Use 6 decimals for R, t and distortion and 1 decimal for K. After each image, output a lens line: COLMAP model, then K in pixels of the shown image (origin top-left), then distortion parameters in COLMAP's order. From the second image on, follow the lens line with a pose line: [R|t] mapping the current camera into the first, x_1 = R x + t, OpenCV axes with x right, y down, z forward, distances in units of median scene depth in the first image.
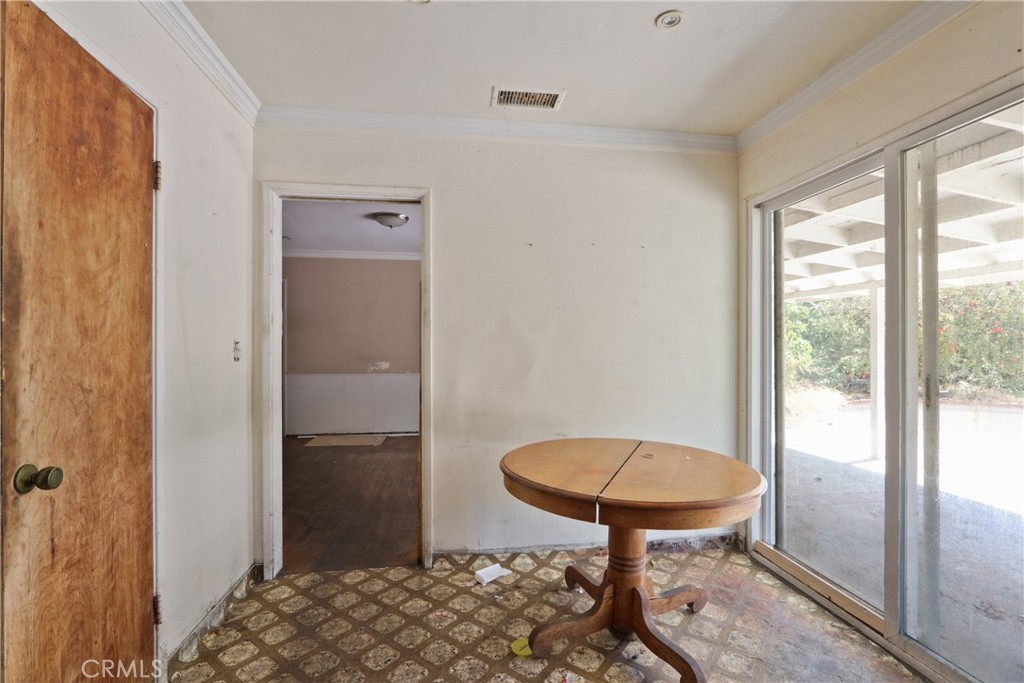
lens RADIAL K [[476.6, 0, 508.0], [0, 476.6, 342.1], [0, 0, 1]] dist [-0.017209, 0.001641]
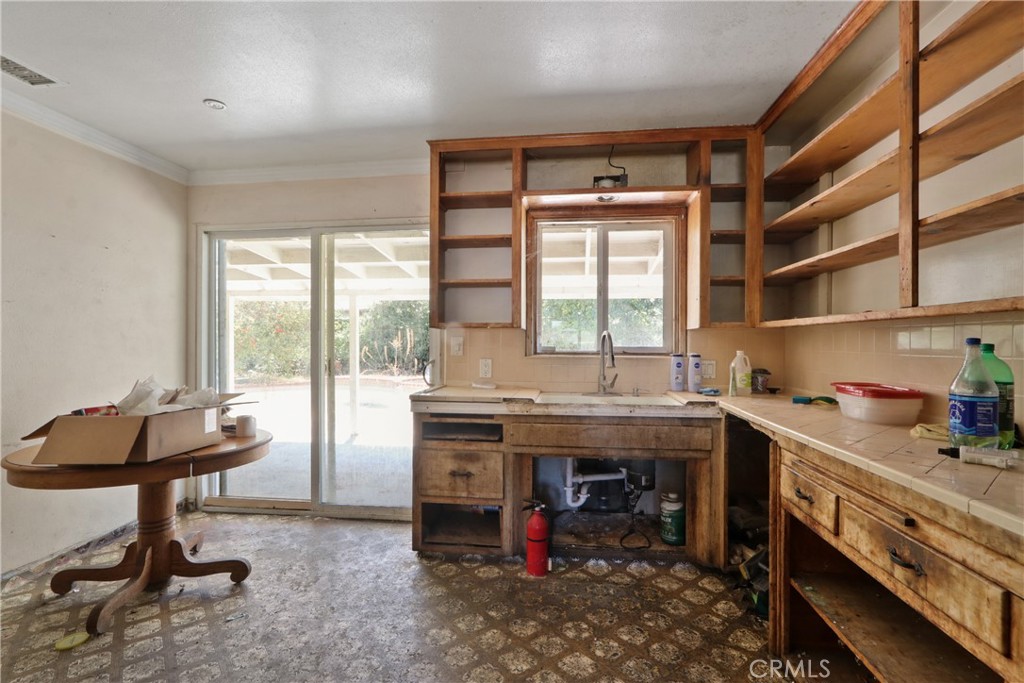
lens RADIAL K [[476.6, 0, 517.3], [0, 476.6, 342.6], [0, 0, 1]] dist [-0.017209, 0.001641]
pose [[0.254682, -0.005093, 0.967011, -0.530363], [-0.002091, 0.999981, 0.005817, -0.002559], [-0.967023, -0.003504, 0.254666, -0.136486]]
